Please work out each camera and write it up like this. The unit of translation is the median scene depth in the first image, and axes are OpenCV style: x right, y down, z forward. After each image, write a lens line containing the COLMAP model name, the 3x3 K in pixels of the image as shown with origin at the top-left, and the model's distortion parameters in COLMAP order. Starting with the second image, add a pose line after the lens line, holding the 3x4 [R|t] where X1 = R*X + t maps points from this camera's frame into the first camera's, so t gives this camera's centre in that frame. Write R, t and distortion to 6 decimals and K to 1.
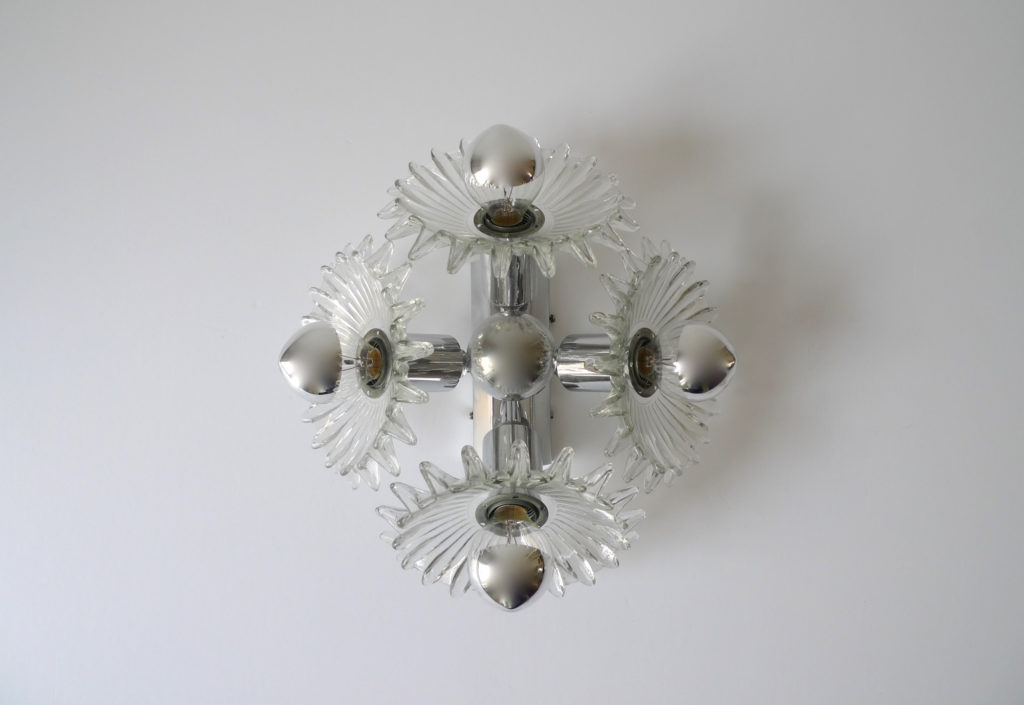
lens RADIAL K [[715.8, 0, 514.7], [0, 715.8, 324.1], [0, 0, 1]] dist [-0.007471, -0.000408]
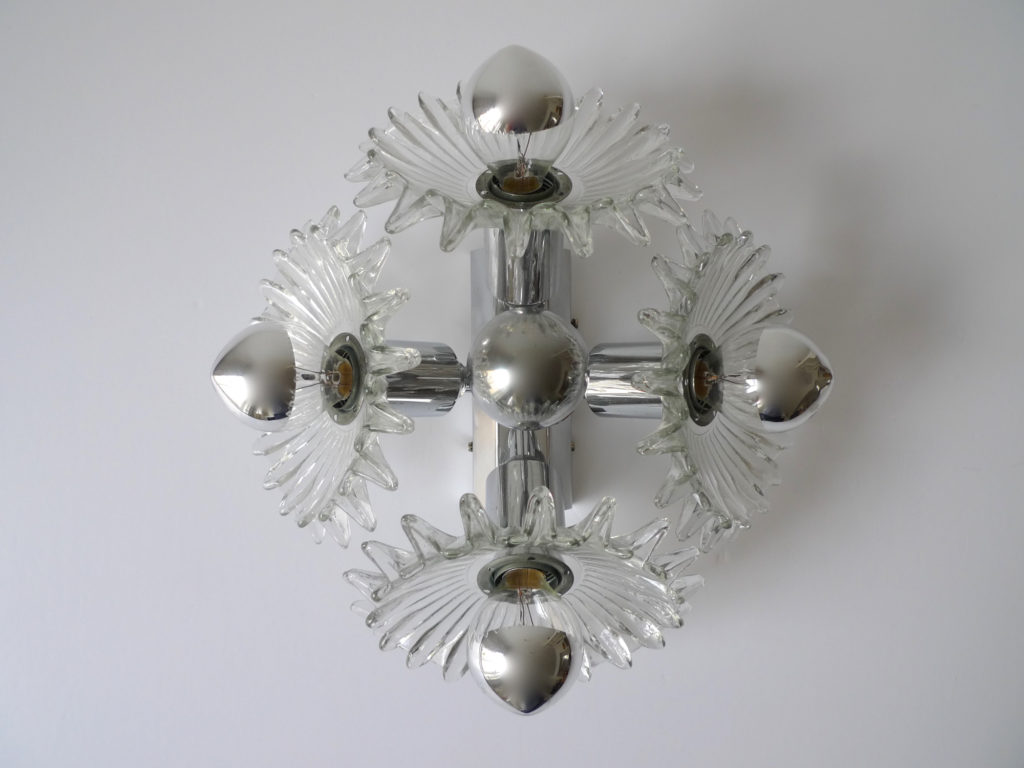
lens RADIAL K [[736.9, 0, 512.0], [0, 736.9, 384.0], [0, 0, 1]] dist [-0.029232, -0.000439]
pose [[0.999975, 0.005936, 0.003941, -0.022088], [-0.006137, 0.998561, 0.053283, 0.018525], [-0.003619, -0.053306, 0.998572, 0.234409]]
